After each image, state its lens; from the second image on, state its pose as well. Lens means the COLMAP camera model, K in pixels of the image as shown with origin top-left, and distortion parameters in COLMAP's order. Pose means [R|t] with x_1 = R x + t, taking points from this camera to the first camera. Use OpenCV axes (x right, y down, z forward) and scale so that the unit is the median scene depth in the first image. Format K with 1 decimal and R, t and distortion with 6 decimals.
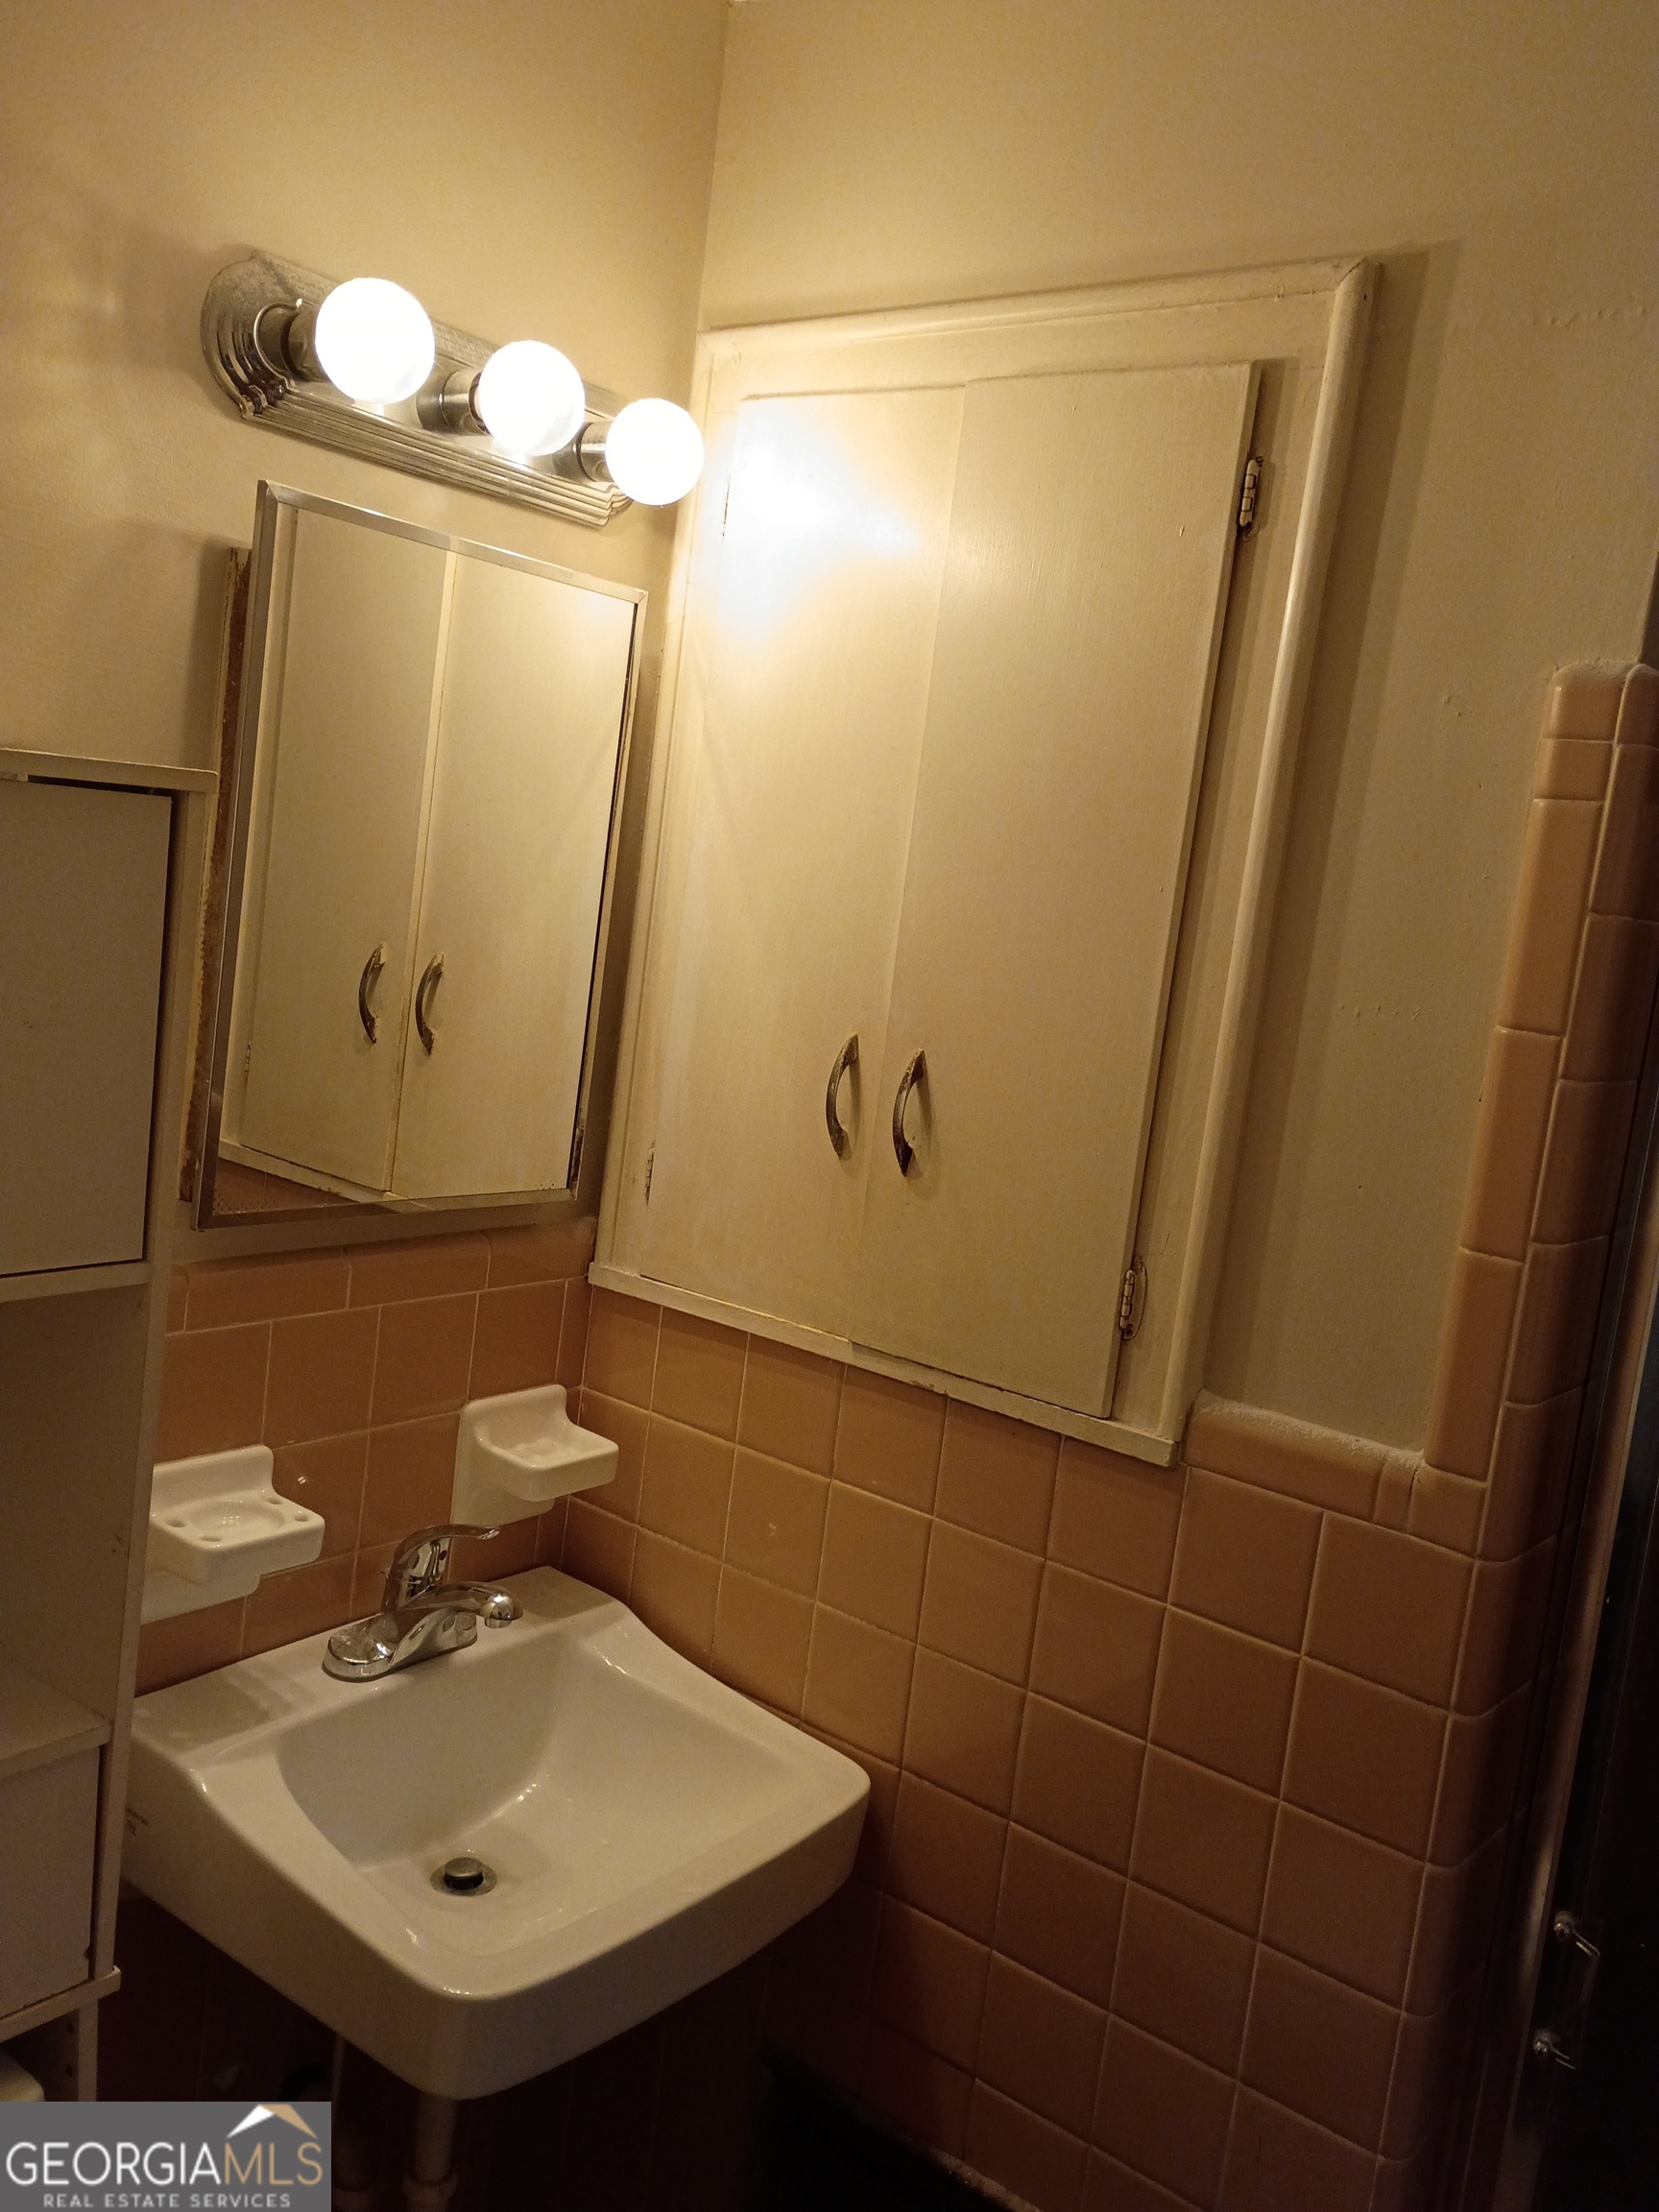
lens RADIAL K [[1898.7, 0, 826.0], [0, 1898.7, 1111.6], [0, 0, 1]] dist [0.061947, -0.066416]
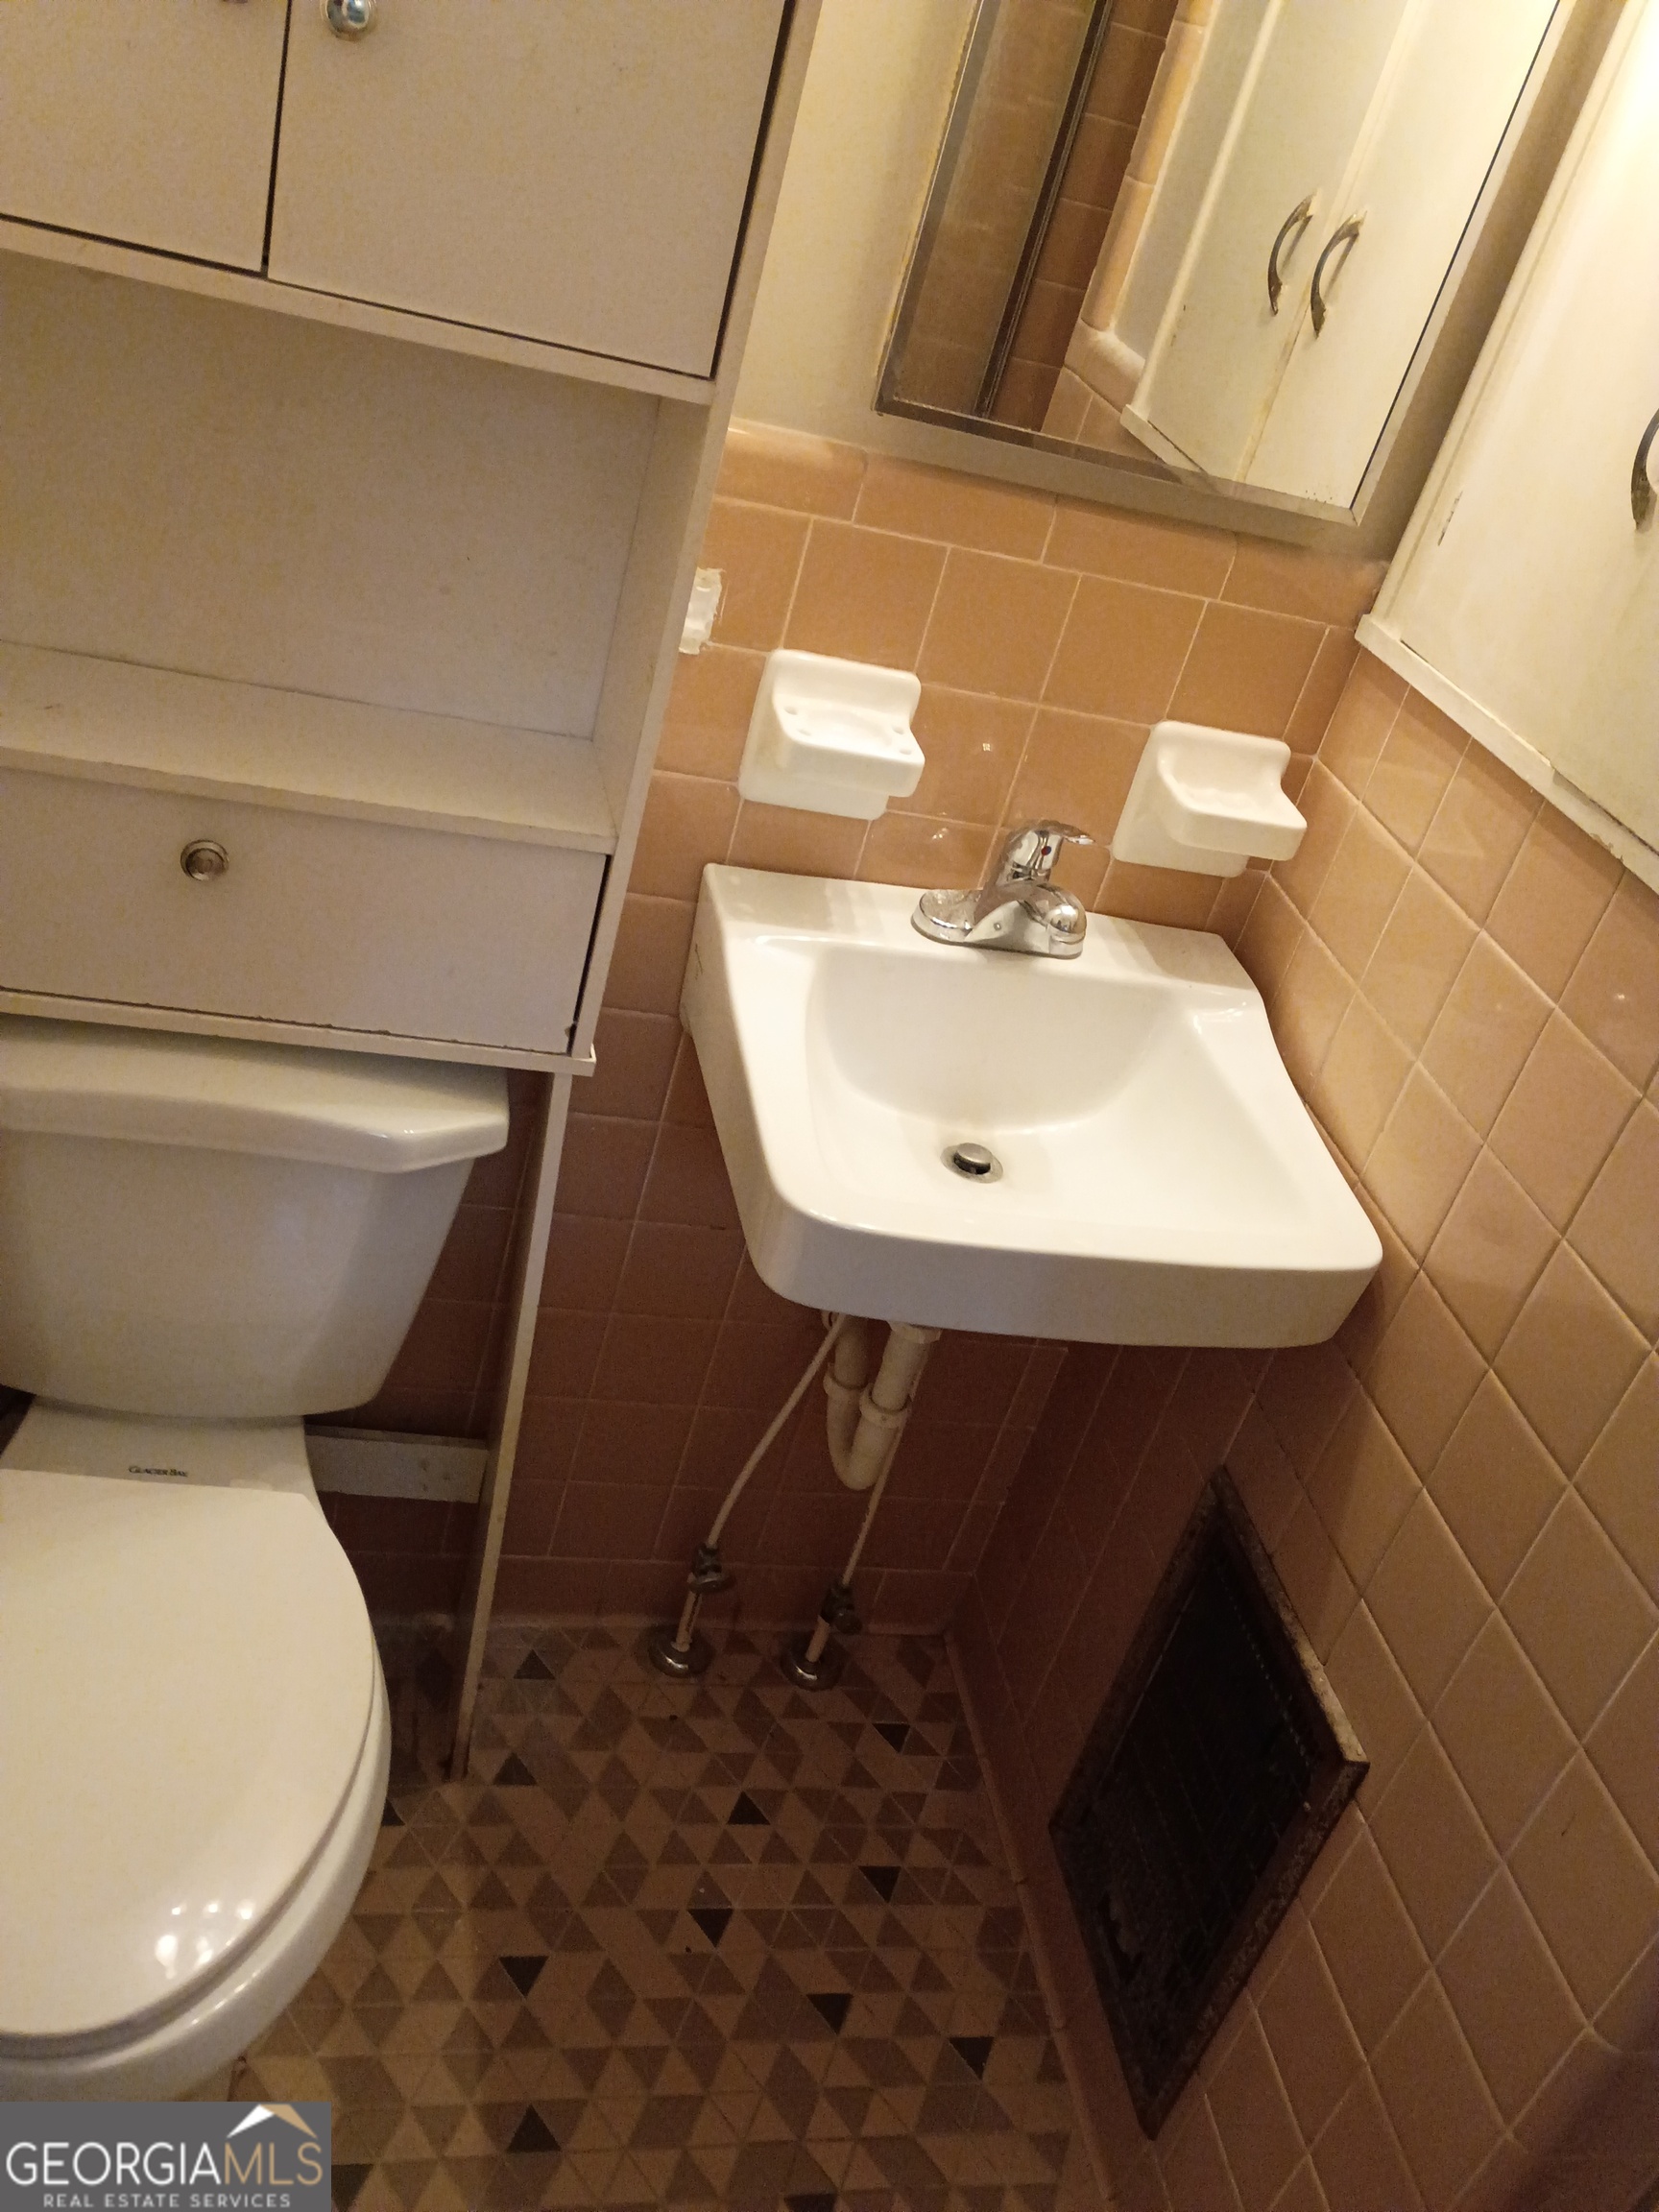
lens RADIAL K [[1898.7, 0, 836.0], [0, 1898.7, 1097.9], [0, 0, 1]] dist [0.061947, -0.066416]
pose [[0.754882, 0.398139, -0.521190, 0.259913], [-0.243578, 0.908017, 0.340843, 0.047788], [0.608953, -0.130346, 0.782424, 0.183008]]
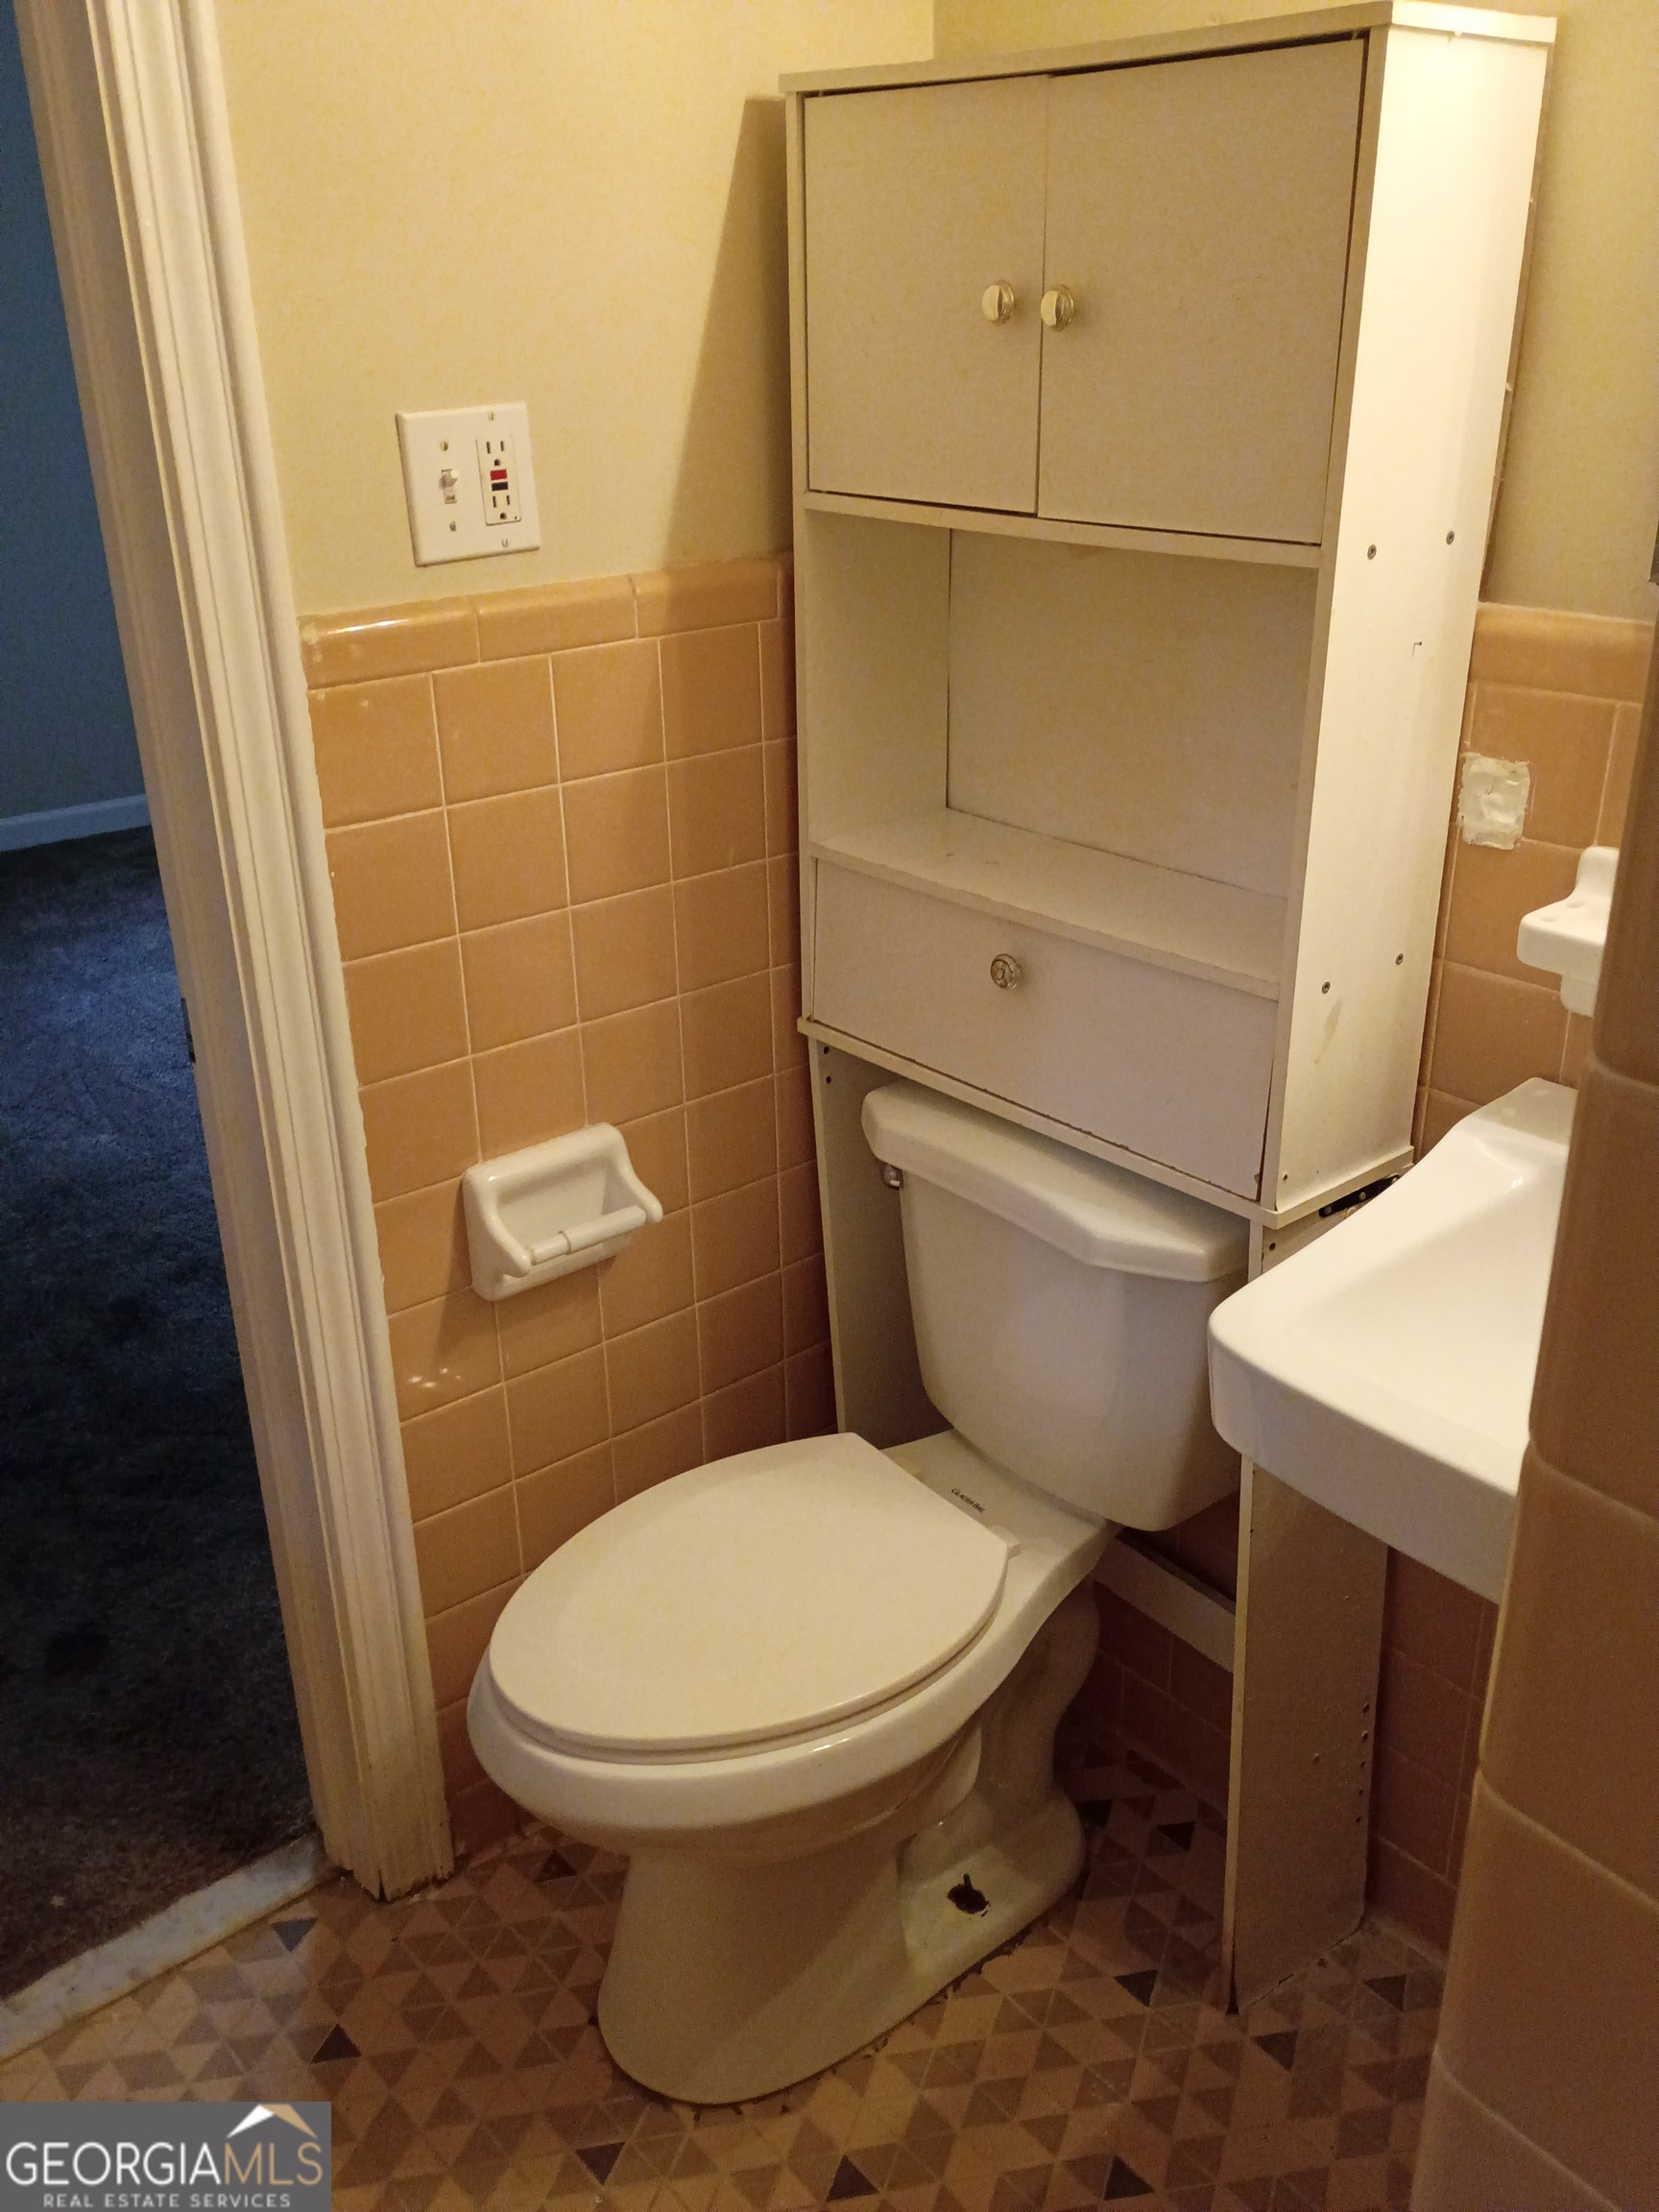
lens RADIAL K [[1898.7, 0, 838.4], [0, 1898.7, 1100.7], [0, 0, 1]] dist [0.061947, -0.066416]
pose [[-0.201038, 0.281369, -0.938304, 0.593411], [-0.136882, 0.940394, 0.311323, 0.056748], [0.969973, 0.191025, -0.150541, 0.745007]]
